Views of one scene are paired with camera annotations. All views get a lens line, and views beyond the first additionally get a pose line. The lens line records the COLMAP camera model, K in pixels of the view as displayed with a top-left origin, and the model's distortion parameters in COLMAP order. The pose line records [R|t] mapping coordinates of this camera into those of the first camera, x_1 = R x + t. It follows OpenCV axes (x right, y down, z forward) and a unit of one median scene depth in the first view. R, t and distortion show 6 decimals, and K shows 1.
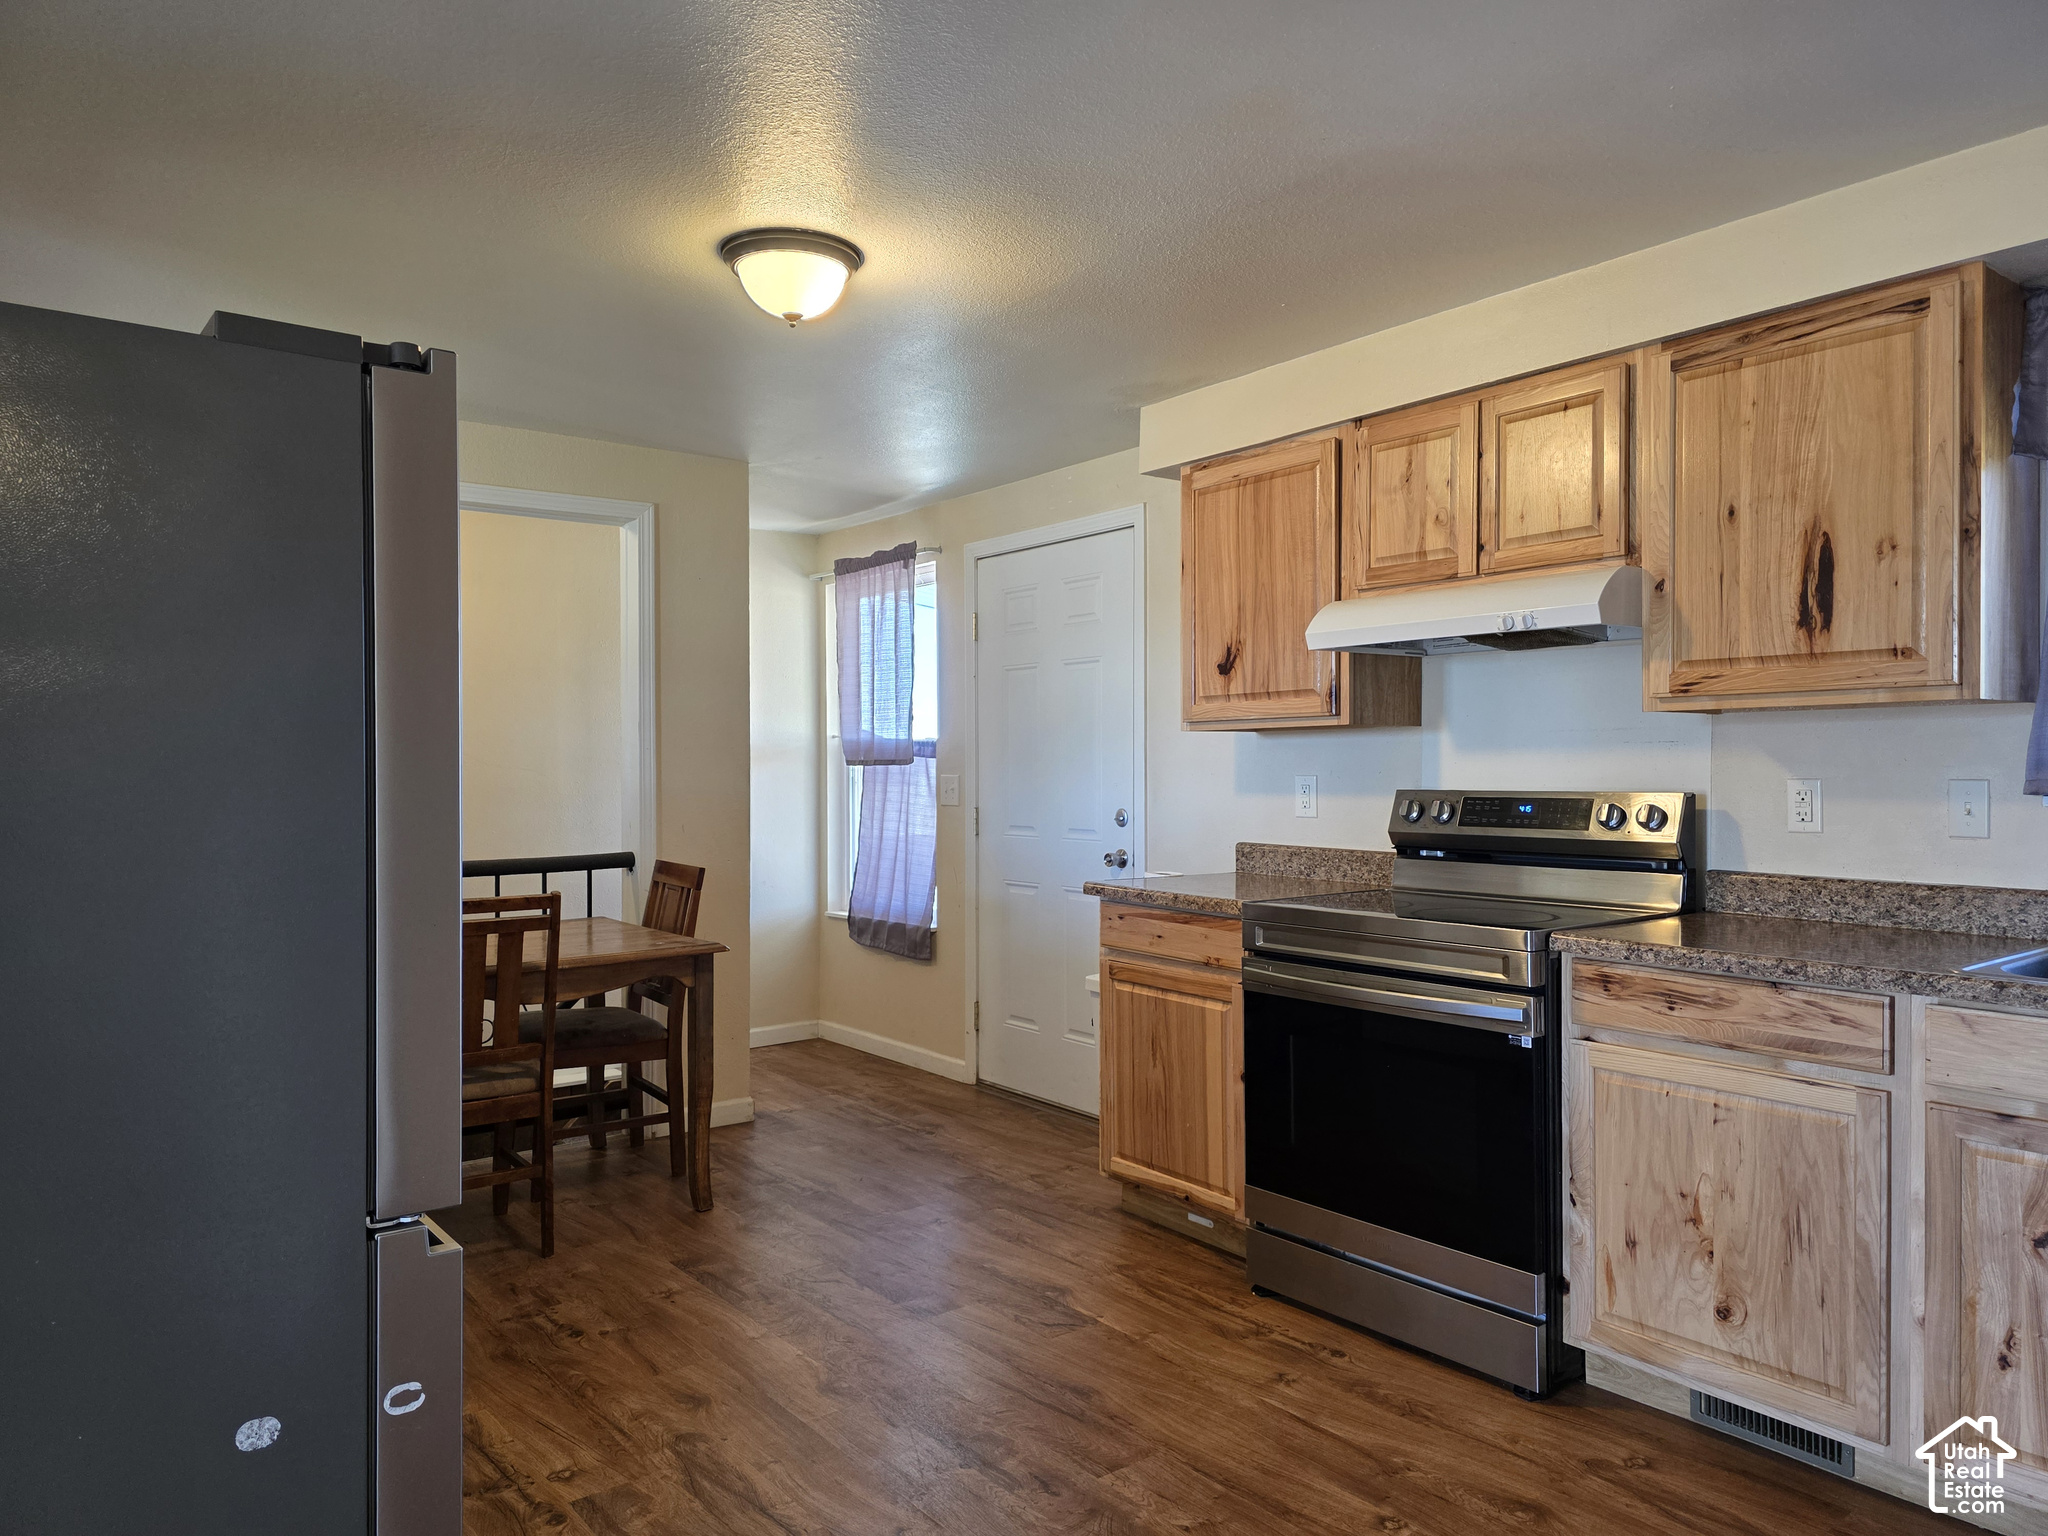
lens RADIAL K [[1405.2, 0, 1024.0], [0, 1405.2, 768.0], [0, 0, 1]] dist [0.056327, 0.000064]
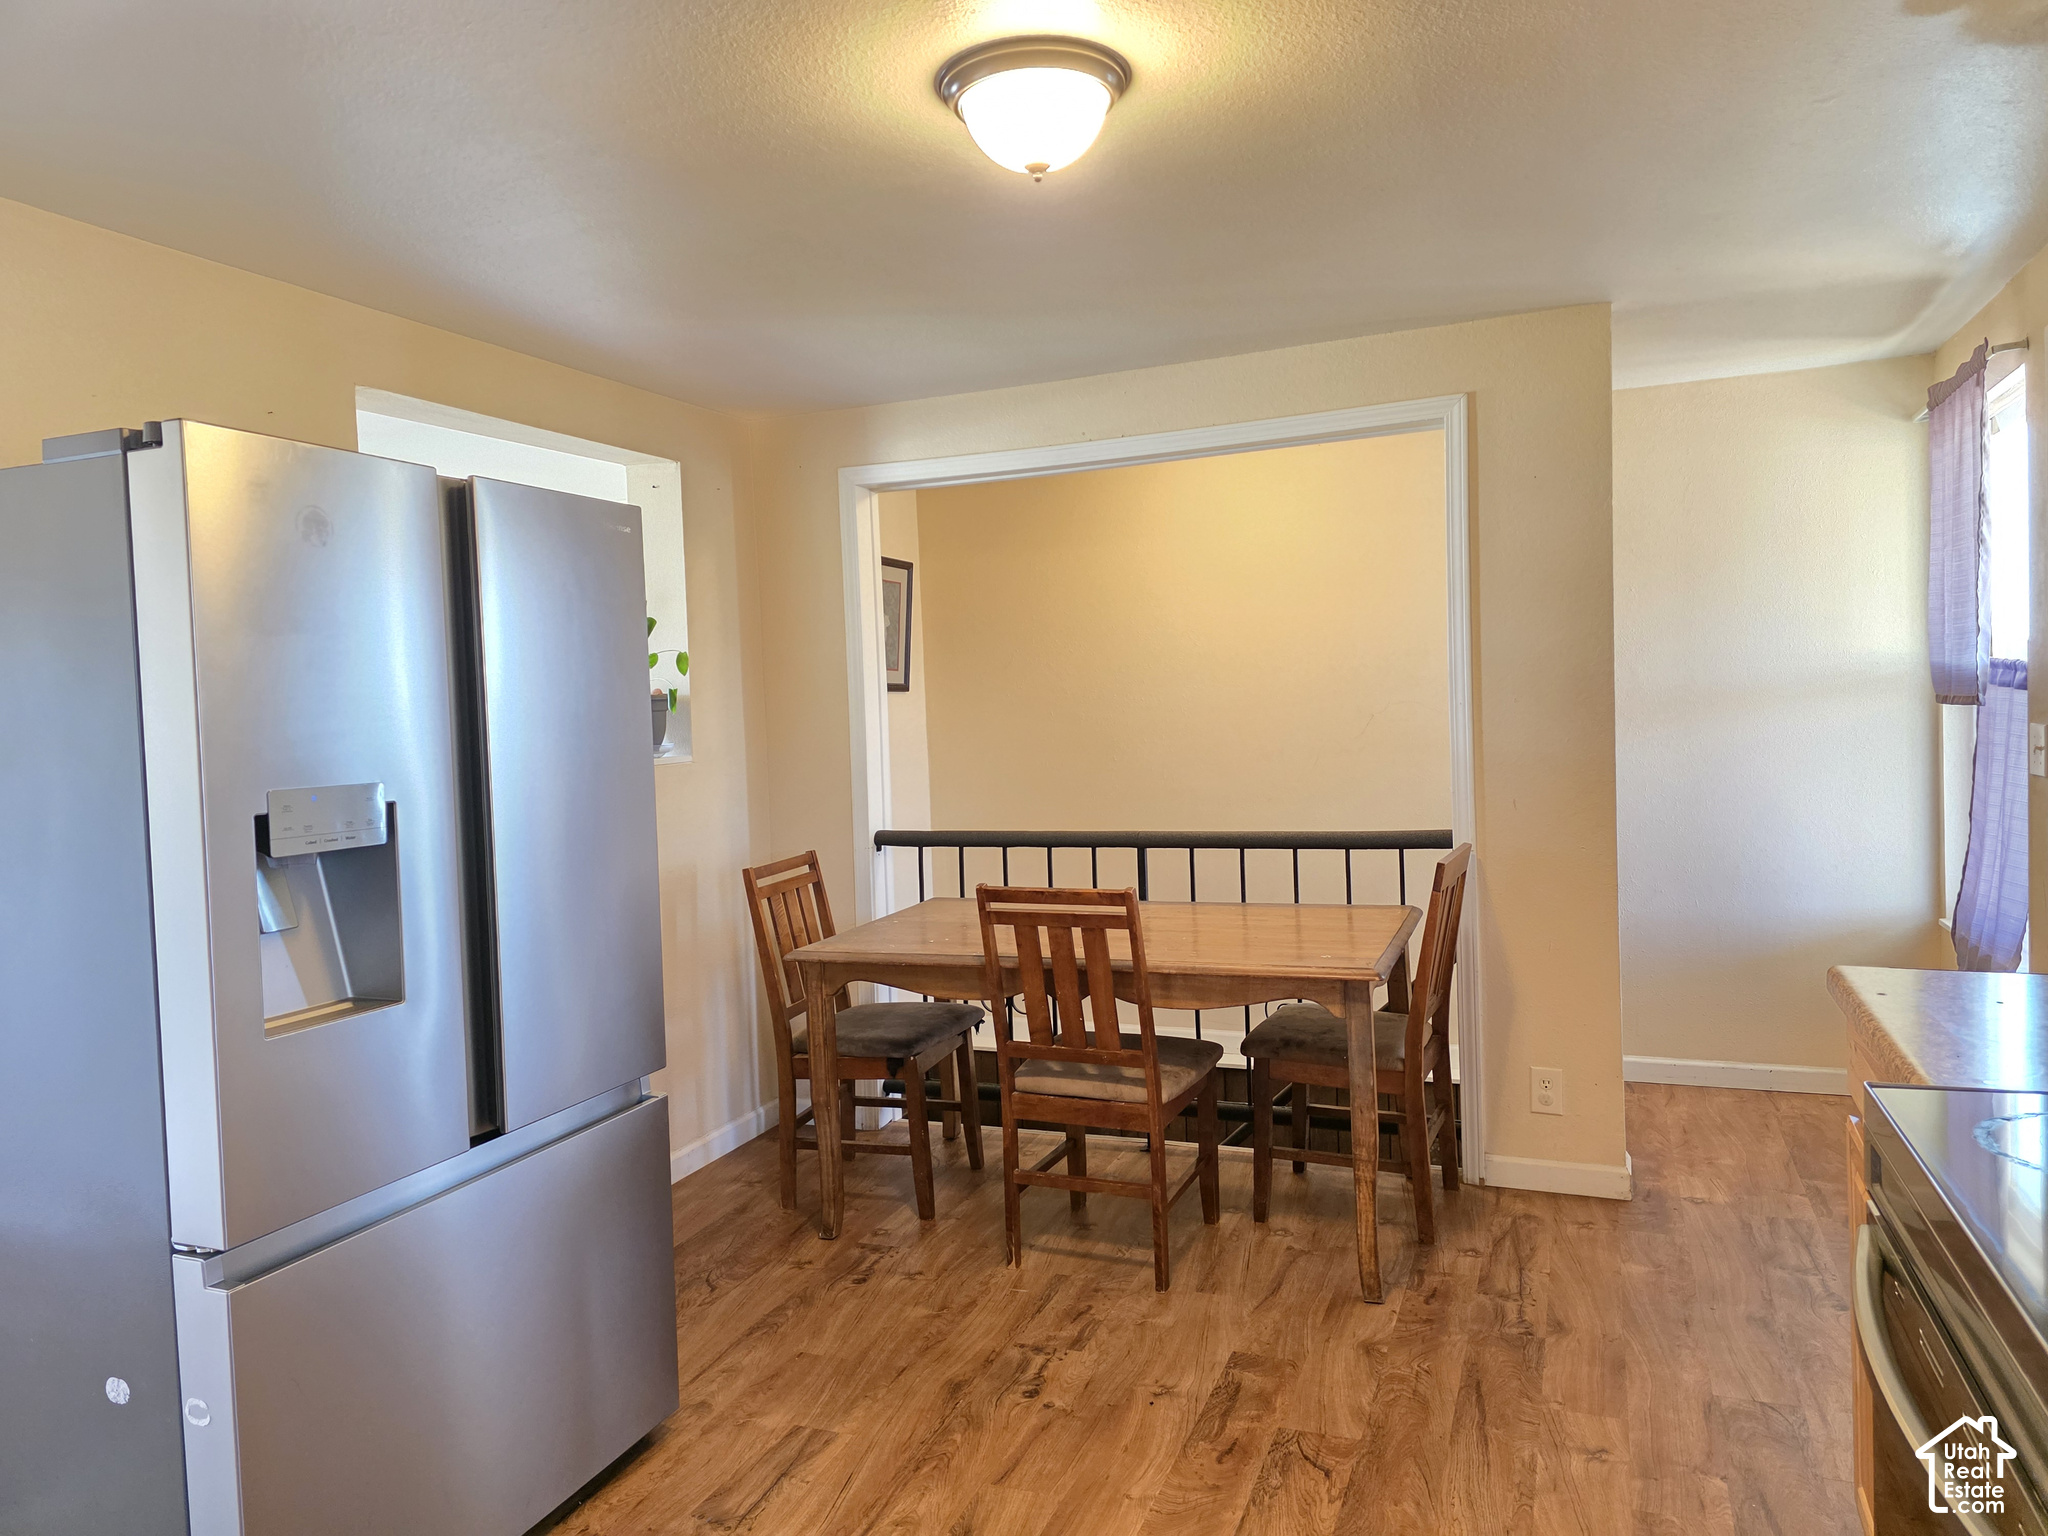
lens RADIAL K [[1338.8, 0, 1024.0], [0, 1338.8, 768.0], [0, 0, 1]] dist [0.039733, 0.000419]
pose [[0.496070, 0.005385, -0.868266, 0.365190], [0.041601, 0.998685, 0.029962, -0.014780], [0.867286, -0.050984, 0.495193, 0.534102]]
